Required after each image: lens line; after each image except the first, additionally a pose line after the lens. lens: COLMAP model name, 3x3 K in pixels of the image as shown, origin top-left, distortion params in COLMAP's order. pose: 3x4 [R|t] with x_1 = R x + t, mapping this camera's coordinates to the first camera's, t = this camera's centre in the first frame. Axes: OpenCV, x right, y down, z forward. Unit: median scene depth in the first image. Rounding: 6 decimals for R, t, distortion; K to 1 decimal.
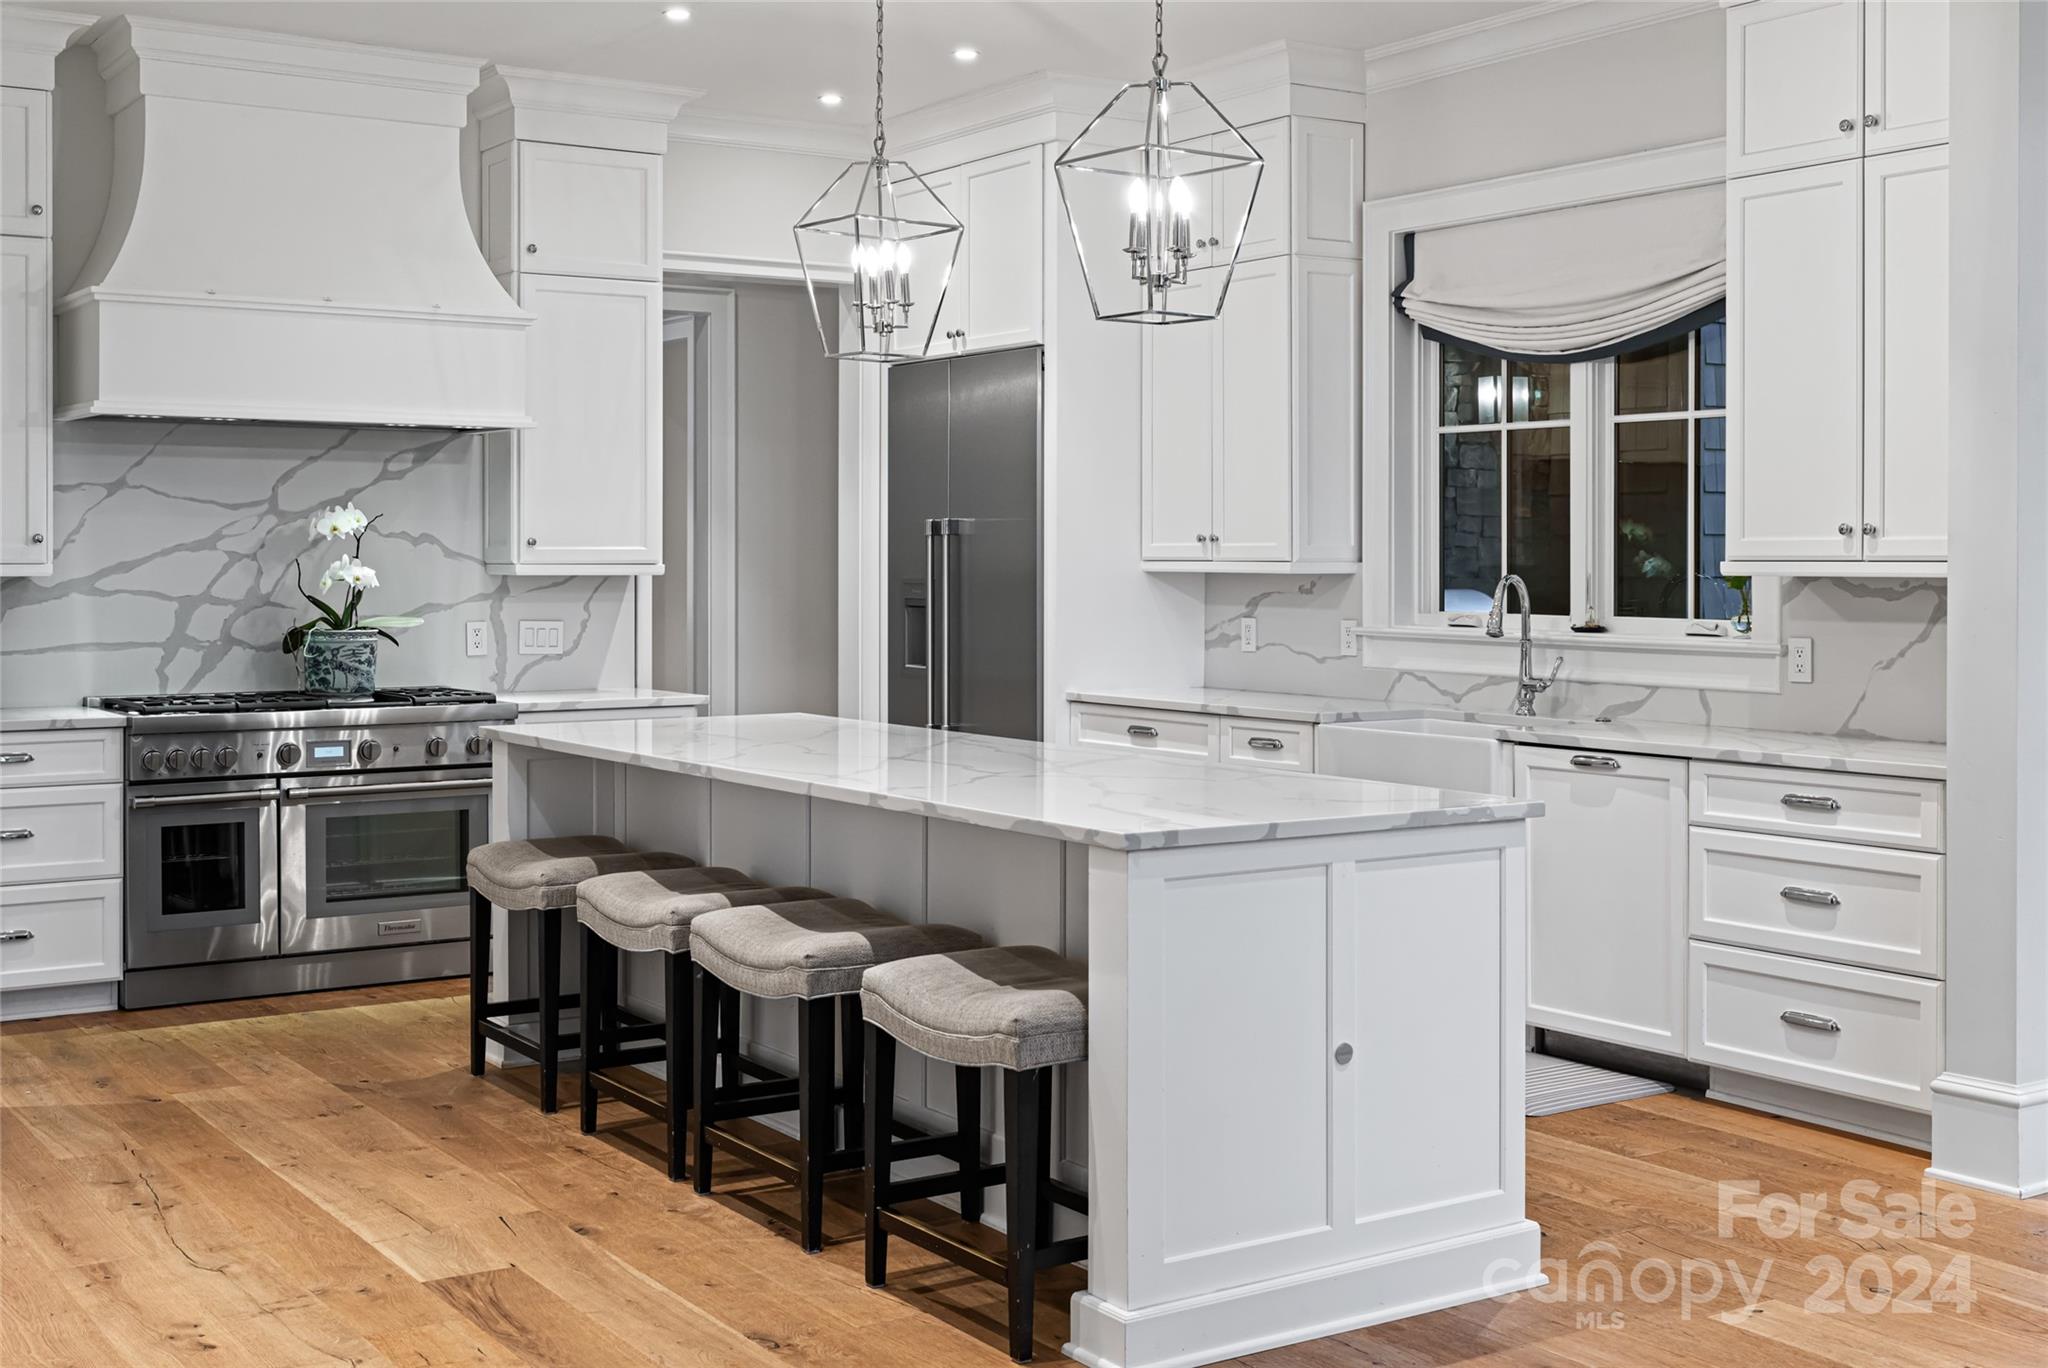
lens RADIAL K [[2347.2, 0, 1022.7], [0, 2347.2, 581.5], [0, 0, 1]] dist [-0.003374, 0.009693]
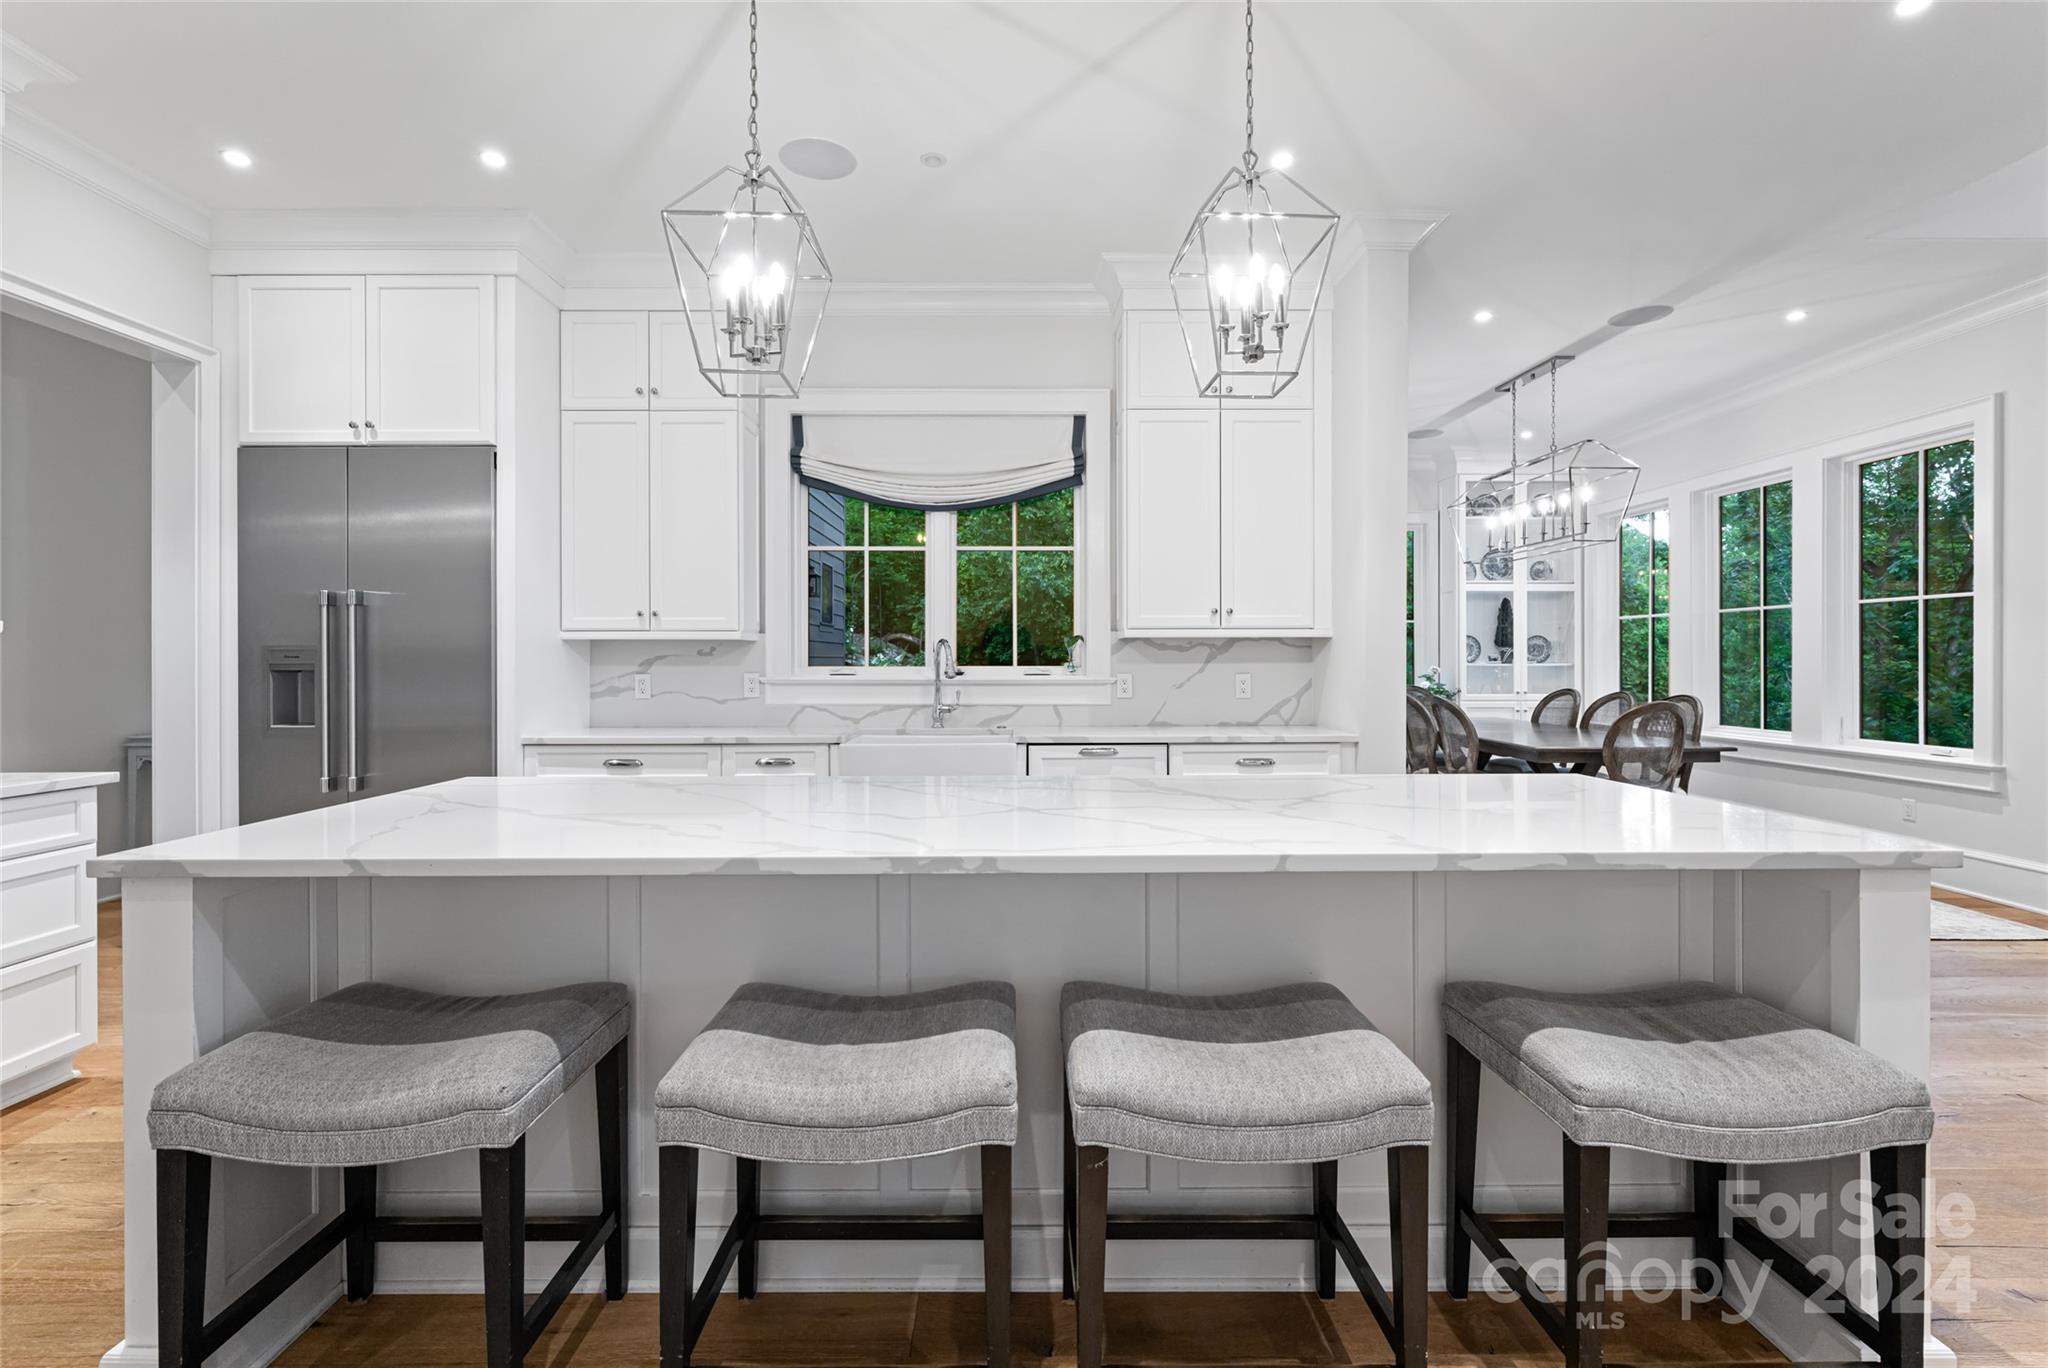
lens RADIAL K [[896.8, 0, 1017.9], [0, 896.8, 663.3], [0, 0, 1]] dist [0.000187, 0.000038]
pose [[0.545950, -0.004639, 0.837805, -0.242766], [0.011459, 0.999932, -0.001931, 0.013743], [-0.837740, 0.010655, 0.545966, 0.571803]]
